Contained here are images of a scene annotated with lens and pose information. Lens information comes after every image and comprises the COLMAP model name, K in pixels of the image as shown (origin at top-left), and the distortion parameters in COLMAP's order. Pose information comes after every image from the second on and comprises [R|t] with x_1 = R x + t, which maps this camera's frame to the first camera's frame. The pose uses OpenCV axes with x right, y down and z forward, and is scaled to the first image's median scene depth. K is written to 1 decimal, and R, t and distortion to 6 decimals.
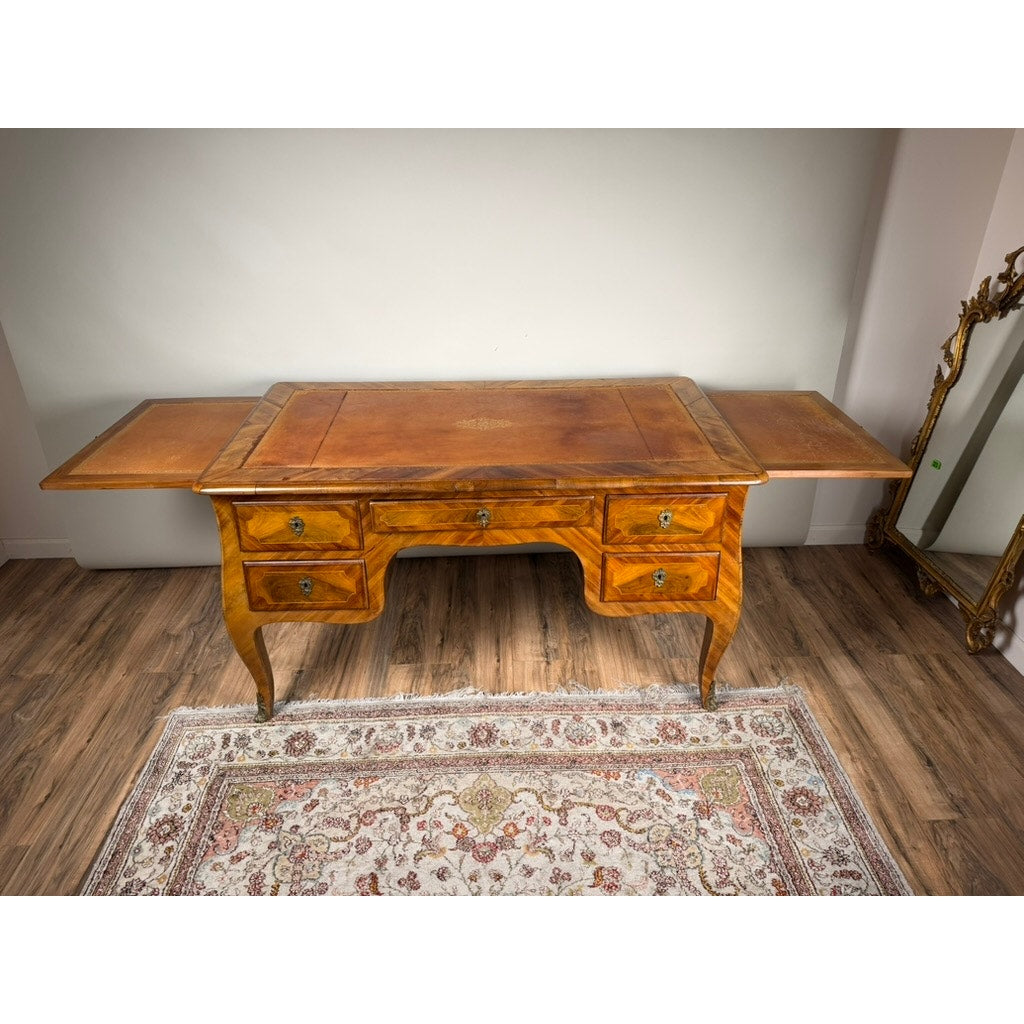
lens RADIAL K [[705.9, 0, 510.2], [0, 705.9, 510.0], [0, 0, 1]] dist [0.117209, -0.219455]
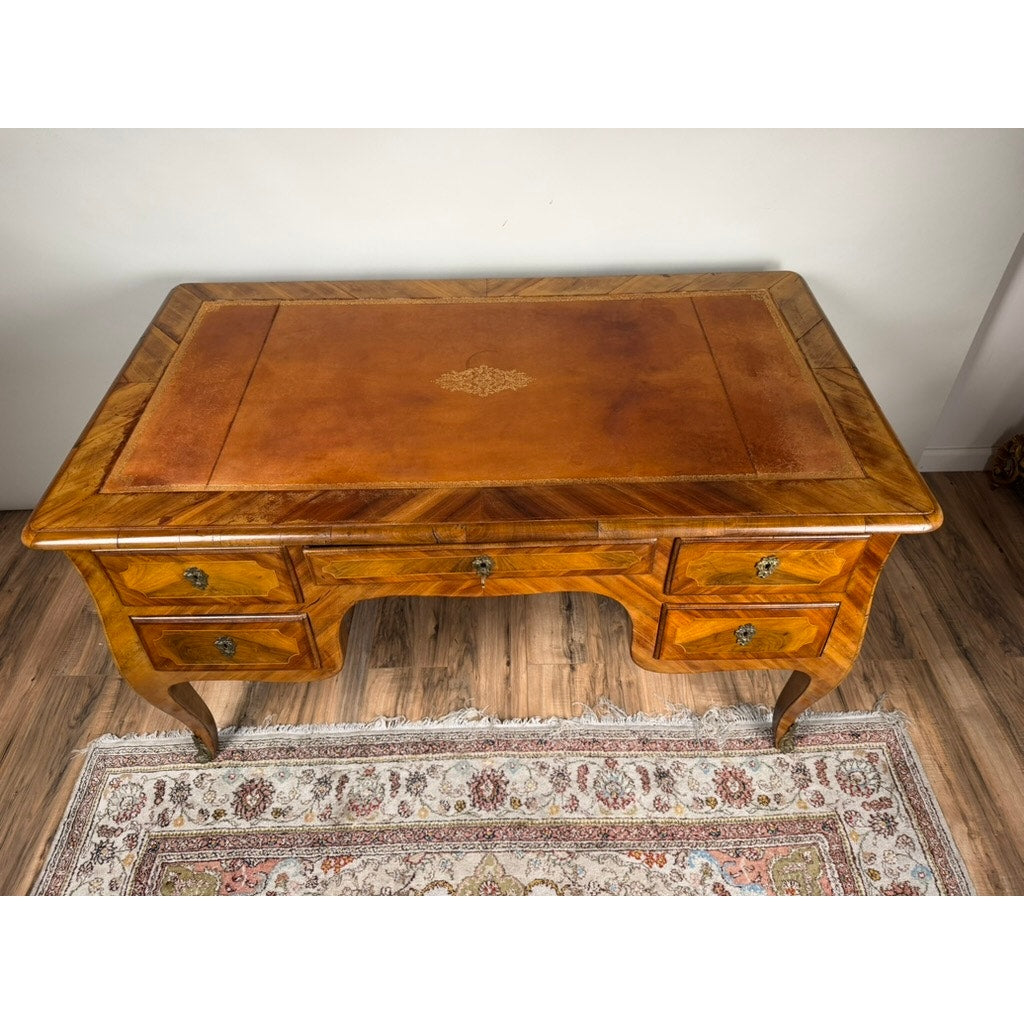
lens RADIAL K [[719.7, 0, 510.9], [0, 719.7, 510.0], [0, 0, 1]] dist [0.020774, -0.034274]
pose [[0.999822, 0.004981, -0.018206, -0.000576], [0.000538, 0.956630, 0.291306, -0.215833], [0.018868, -0.291264, 0.956457, 0.368479]]
